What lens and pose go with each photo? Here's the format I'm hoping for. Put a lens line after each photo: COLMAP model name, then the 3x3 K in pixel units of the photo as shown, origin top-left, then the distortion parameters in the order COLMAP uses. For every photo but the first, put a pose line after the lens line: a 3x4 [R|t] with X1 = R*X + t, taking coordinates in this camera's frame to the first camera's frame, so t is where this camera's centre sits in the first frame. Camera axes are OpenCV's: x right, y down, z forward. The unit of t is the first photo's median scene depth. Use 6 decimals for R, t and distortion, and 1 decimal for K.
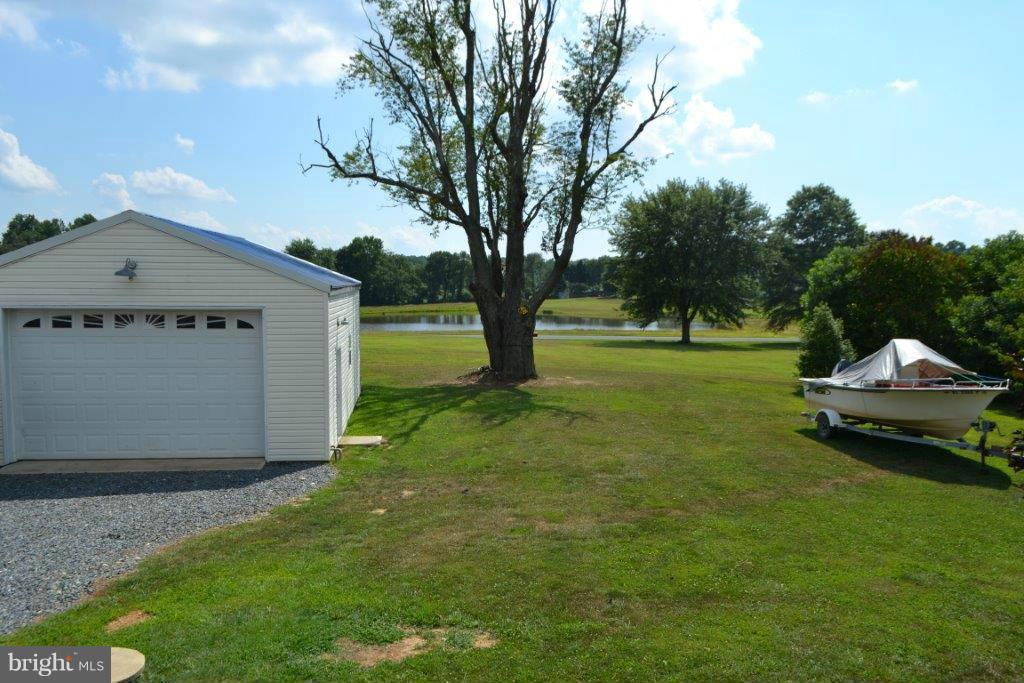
lens RADIAL K [[794.8, 0, 511.3], [0, 794.8, 348.1], [0, 0, 1]] dist [-0.016554, -0.004151]
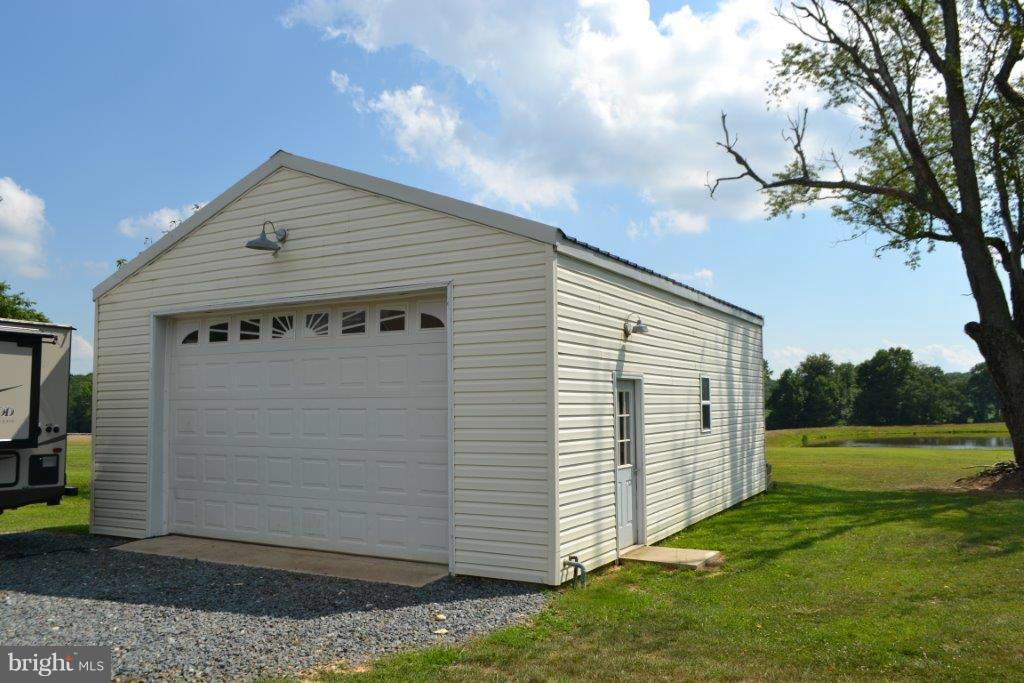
lens RADIAL K [[794.8, 0, 522.5], [0, 794.8, 360.1], [0, 0, 1]] dist [-0.016554, -0.004151]
pose [[0.808916, -0.050856, -0.585720, 0.025804], [-0.033200, 0.990711, -0.131872, 0.039487], [0.586986, 0.126119, 0.799714, 0.331806]]
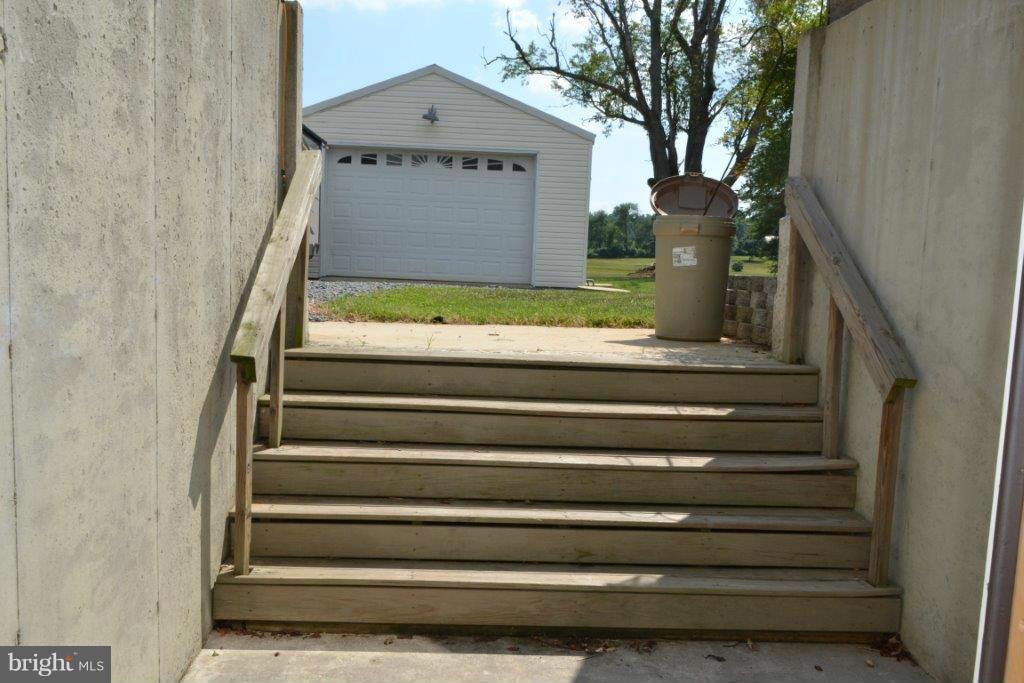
lens RADIAL K [[940.4, 0, 513.1], [0, 940.4, 341.2], [0, 0, 1]] dist [-0.025112, 0.000000]
pose [[0.996385, 0.039047, -0.075444, -0.129757], [-0.037442, 0.999044, 0.022581, 0.108605], [0.076254, -0.019674, 0.996894, -0.211871]]
